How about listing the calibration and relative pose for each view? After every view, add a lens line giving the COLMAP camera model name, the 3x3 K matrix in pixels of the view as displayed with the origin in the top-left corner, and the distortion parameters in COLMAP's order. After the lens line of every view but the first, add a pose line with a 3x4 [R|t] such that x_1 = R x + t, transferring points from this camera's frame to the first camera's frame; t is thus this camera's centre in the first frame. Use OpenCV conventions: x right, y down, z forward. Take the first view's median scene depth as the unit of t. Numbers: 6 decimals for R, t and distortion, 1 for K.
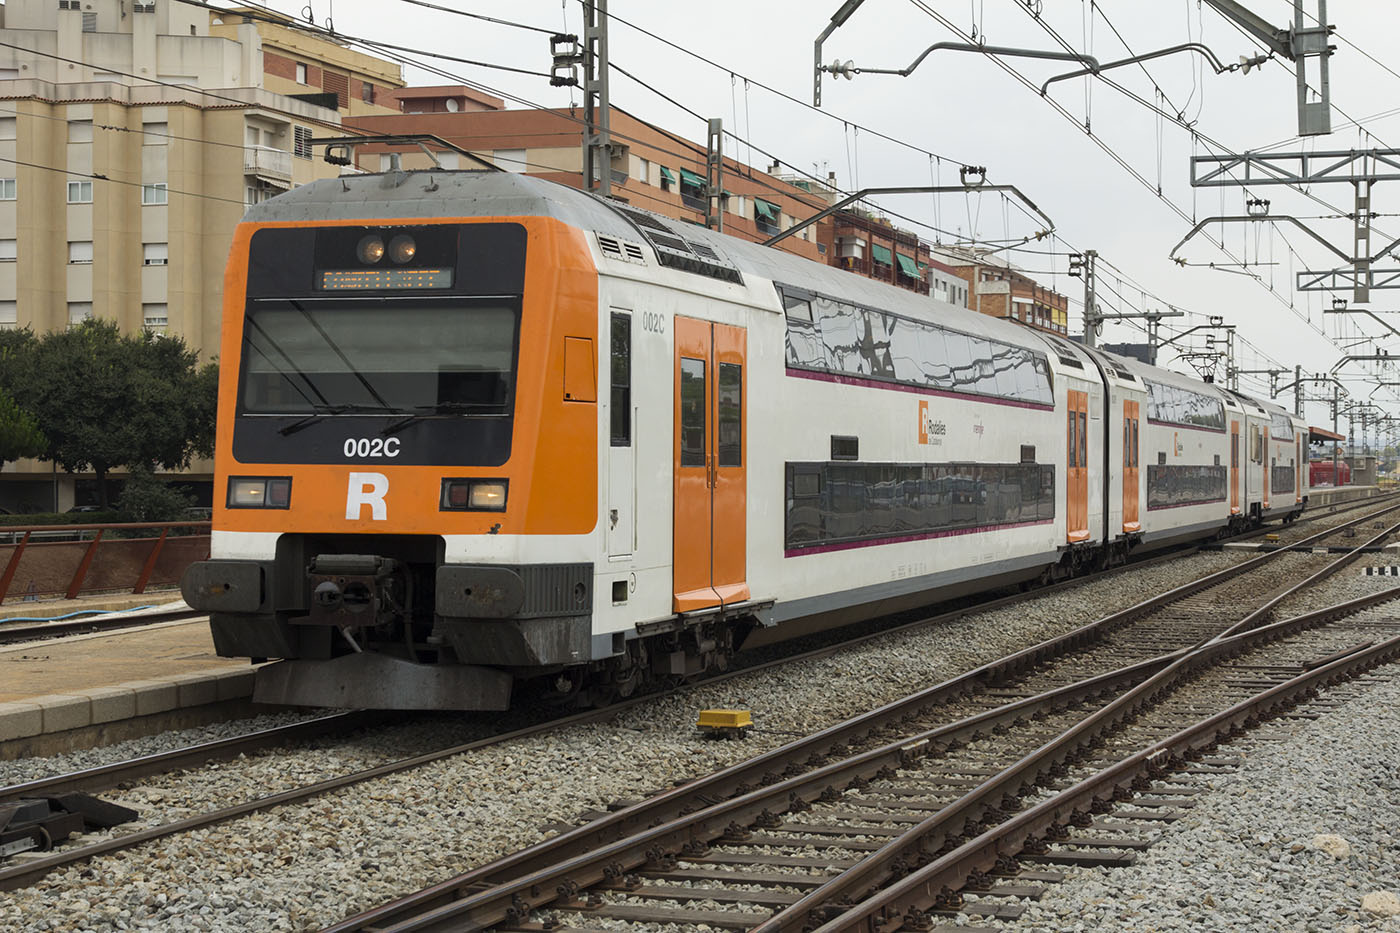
lens RADIAL K [[2379.2, 0, 703.8], [0, 2379.2, 456.8], [0, 0, 1]] dist [0.209281, 0.000000]
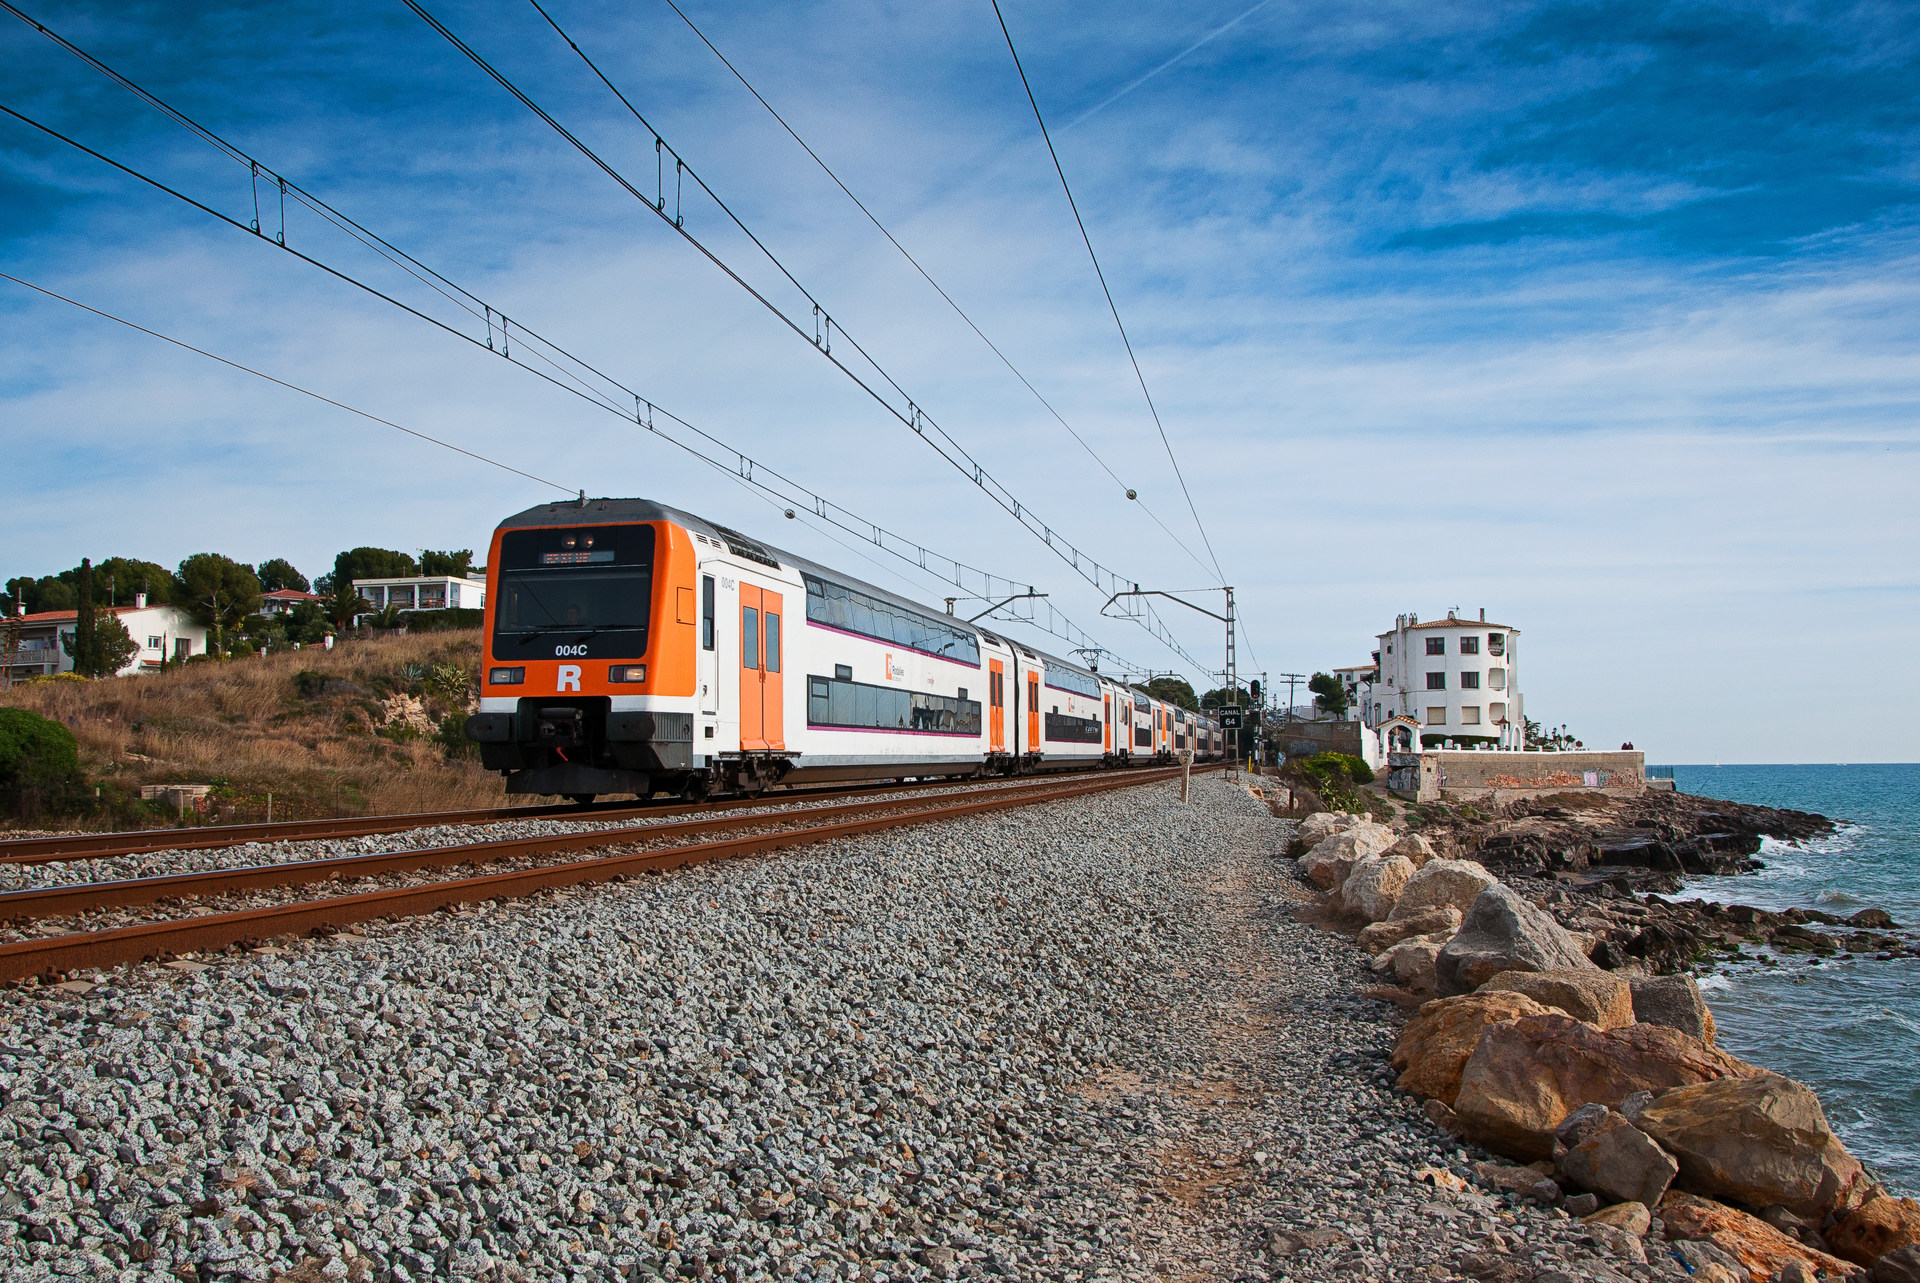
lens RADIAL K [[1639.4, 0, 956.6], [0, 1639.4, 652.0], [0, 0, 1]] dist [-0.109020, 0.000137]
pose [[0.993744, -0.013012, 0.110921, 0.012819], [0.019510, 0.998143, -0.057702, 0.067454], [-0.109964, 0.059505, 0.992153, -0.227126]]
